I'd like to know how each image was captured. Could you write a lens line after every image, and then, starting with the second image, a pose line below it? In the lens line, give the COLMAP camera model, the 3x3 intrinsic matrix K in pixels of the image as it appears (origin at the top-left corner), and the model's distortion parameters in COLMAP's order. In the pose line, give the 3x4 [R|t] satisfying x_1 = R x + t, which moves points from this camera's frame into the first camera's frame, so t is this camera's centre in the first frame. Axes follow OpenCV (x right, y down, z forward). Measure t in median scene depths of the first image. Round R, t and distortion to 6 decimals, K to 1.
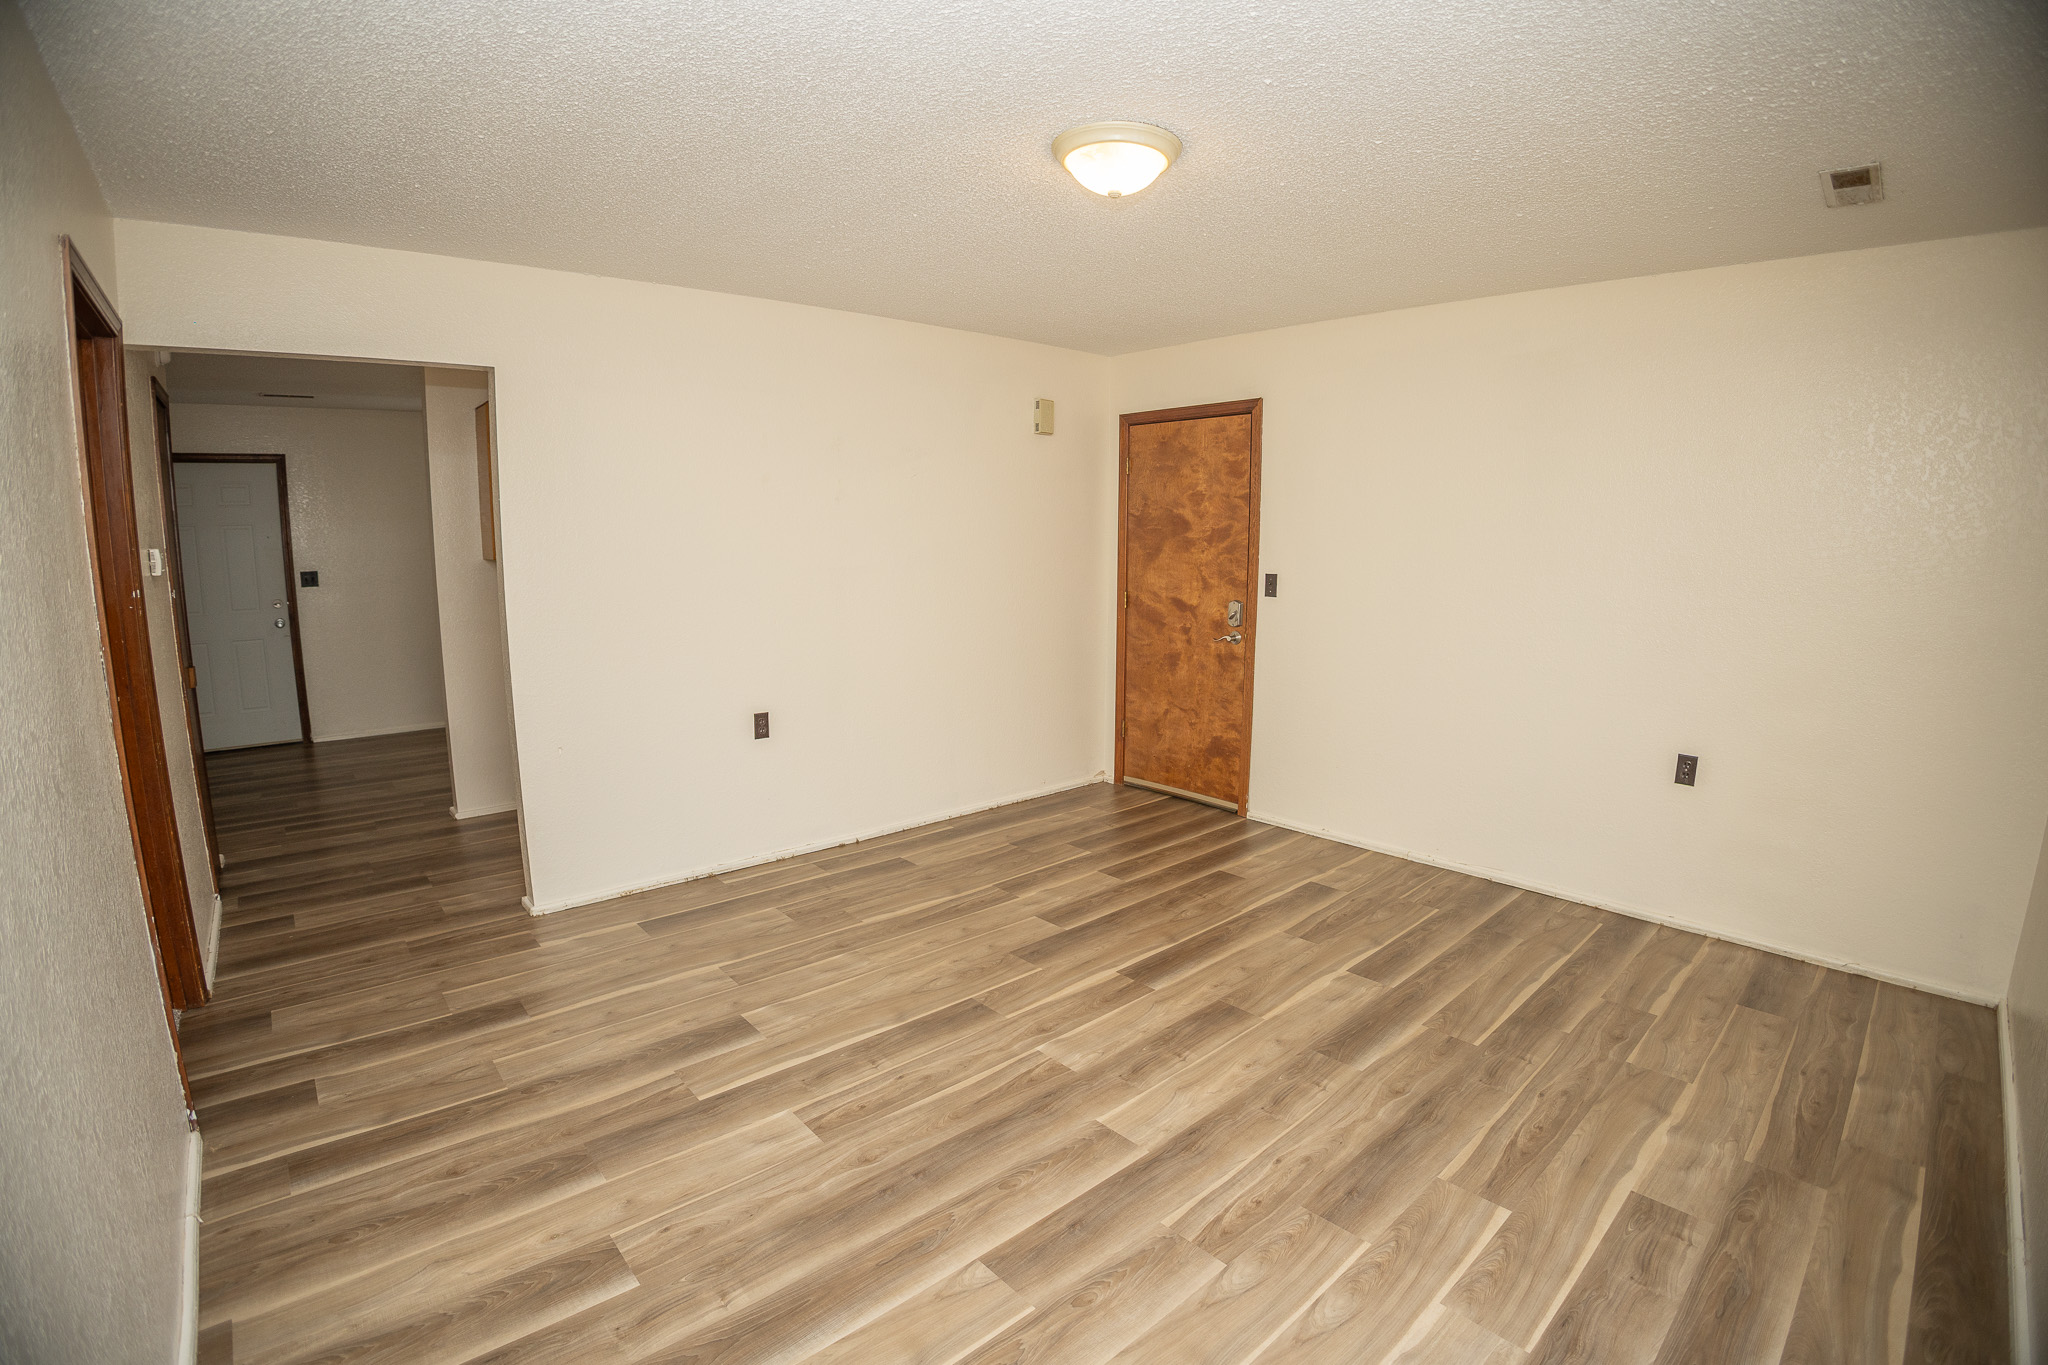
lens RADIAL K [[937.2, 0, 1024.0], [0, 937.2, 682.5], [0, 0, 1]] dist [-0.087195, 0.000561]
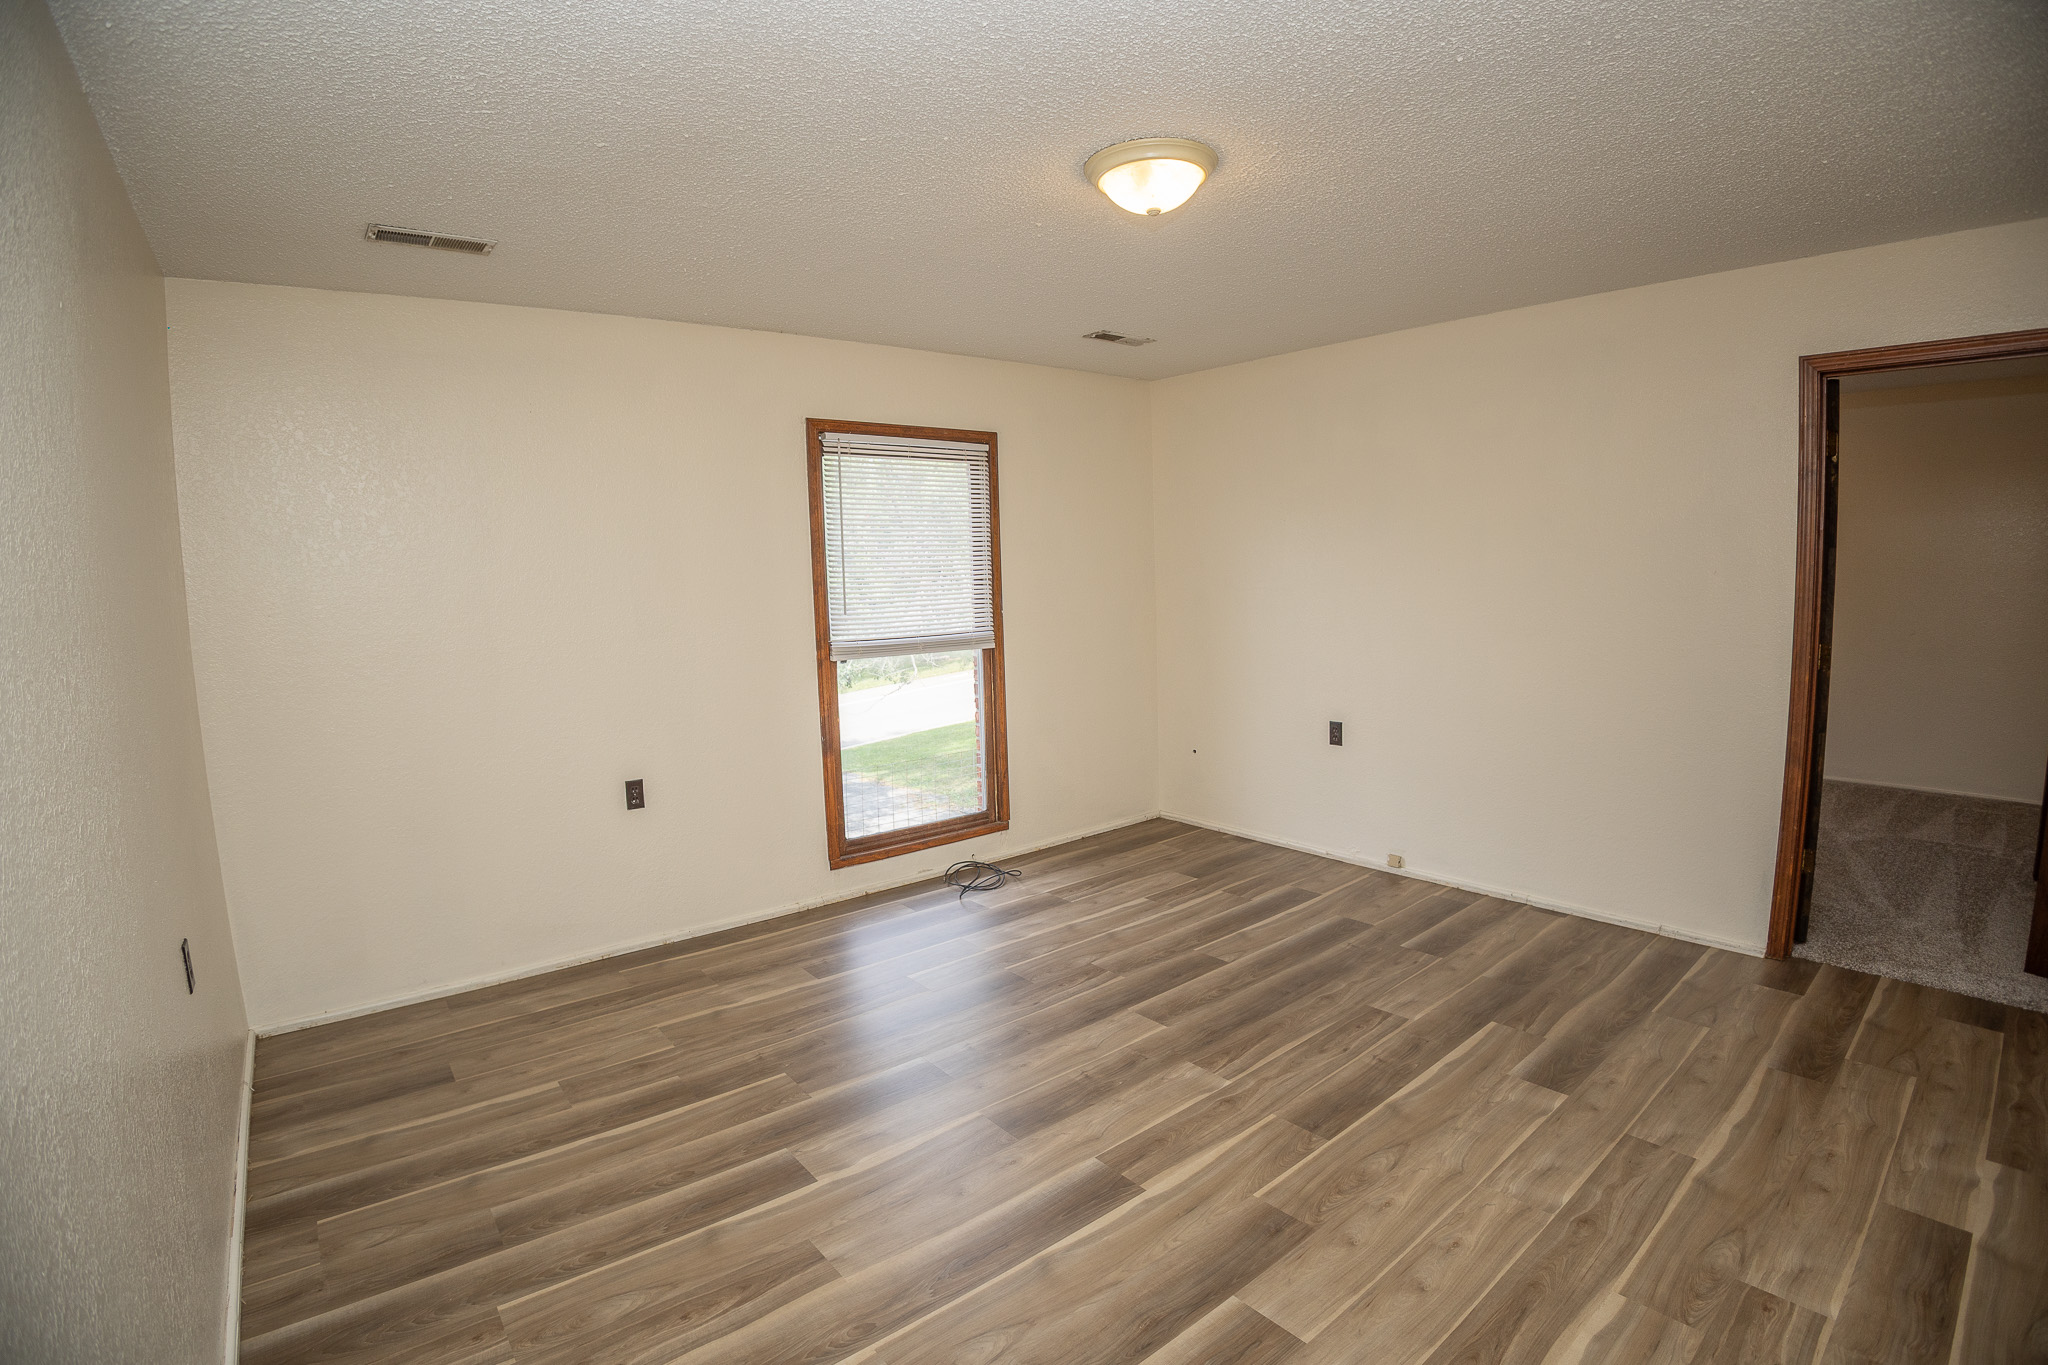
lens RADIAL K [[937.2, 0, 1024.0], [0, 937.2, 682.5], [0, 0, 1]] dist [-0.087195, 0.000561]
pose [[-0.998548, 0.011629, 0.052598, 0.178616], [0.025679, 0.961097, 0.275015, -0.289926], [-0.047353, 0.275966, -0.960000, 1.852950]]
